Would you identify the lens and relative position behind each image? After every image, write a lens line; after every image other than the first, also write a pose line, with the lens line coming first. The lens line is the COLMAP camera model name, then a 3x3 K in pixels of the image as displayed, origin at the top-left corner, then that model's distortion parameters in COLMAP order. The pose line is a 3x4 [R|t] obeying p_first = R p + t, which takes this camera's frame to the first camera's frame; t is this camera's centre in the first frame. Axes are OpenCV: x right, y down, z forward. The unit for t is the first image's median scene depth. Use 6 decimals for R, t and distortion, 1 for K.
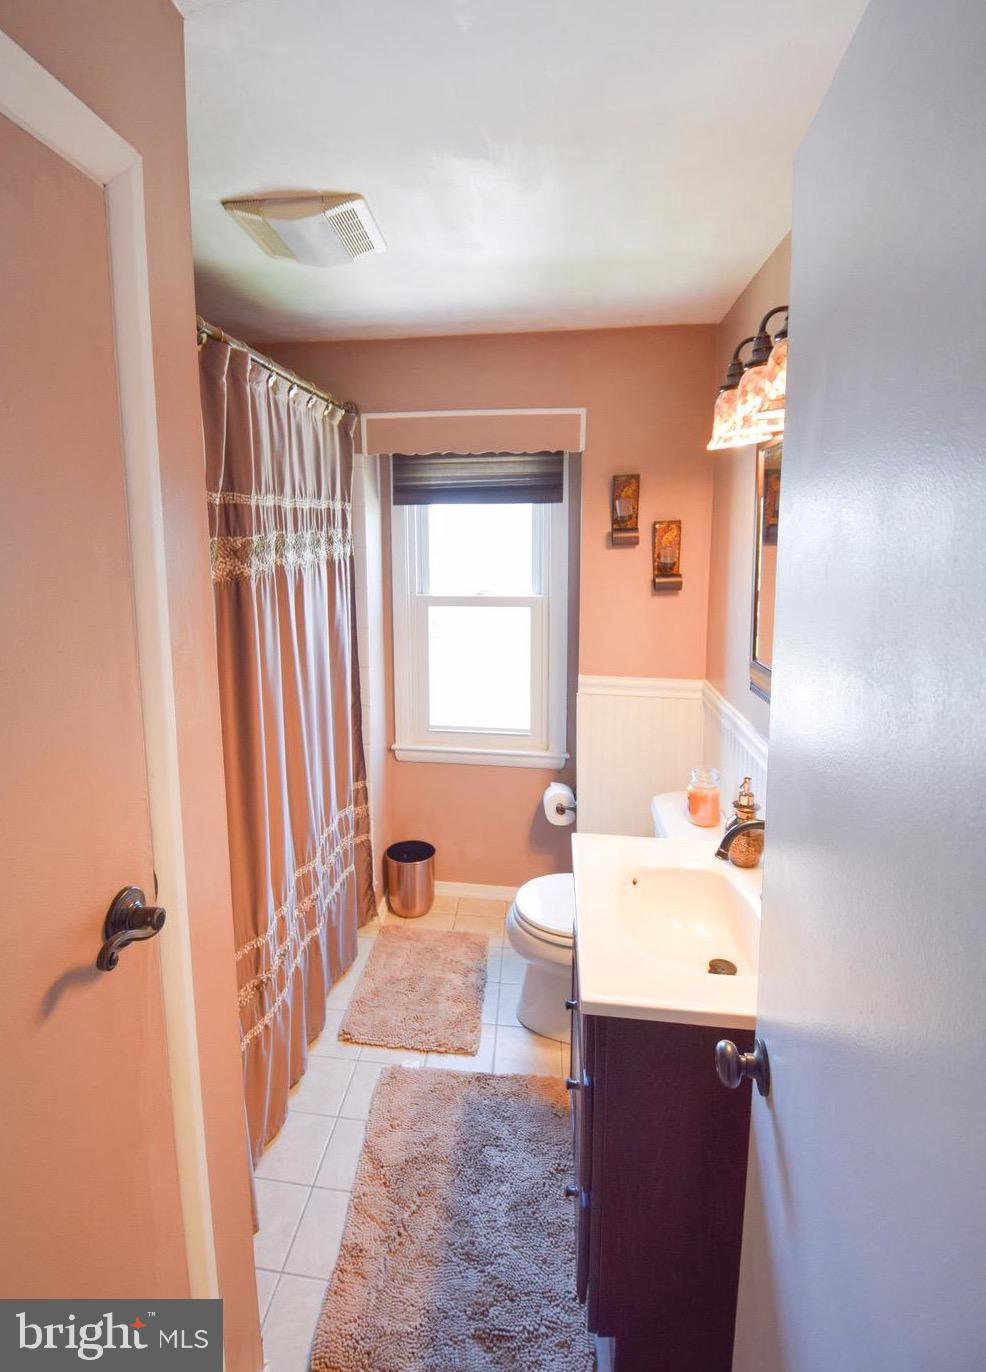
lens RADIAL K [[671.9, 0, 453.2], [0, 671.9, 627.0], [0, 0, 1]] dist [0.000106, 0.000042]
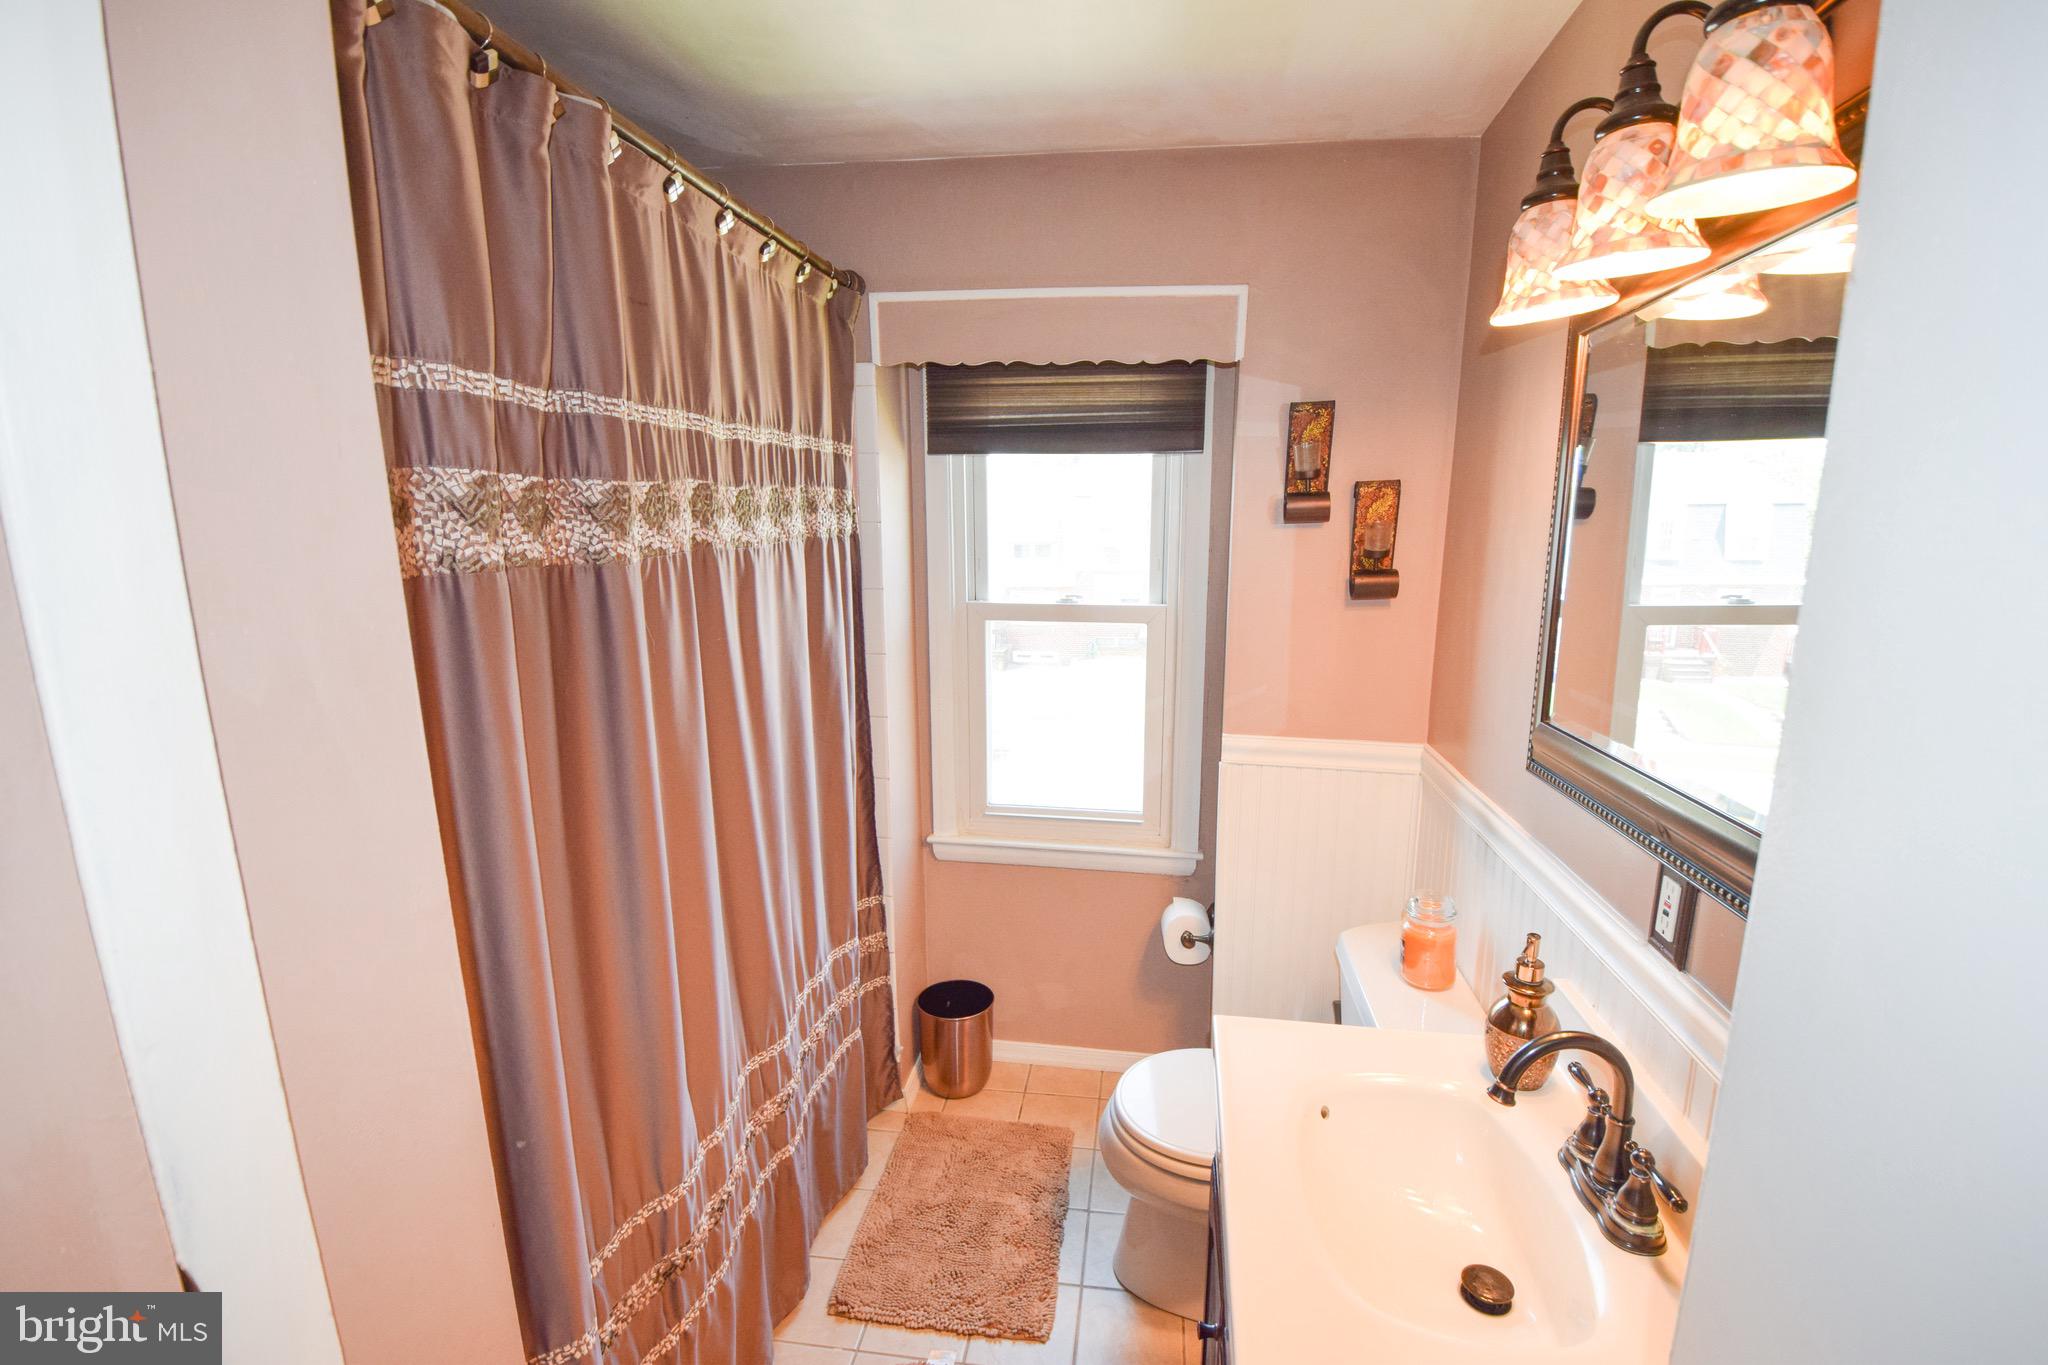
lens RADIAL K [[900.4, 0, 1049.0], [0, 900.4, 711.5], [0, 0, 1]] dist [0.014190, -0.022642]
pose [[0.999887, 0.010802, 0.010475, 0.019113], [-0.011488, 0.997632, 0.067814, -0.003797], [-0.009718, -0.067926, 0.997643, 0.189824]]
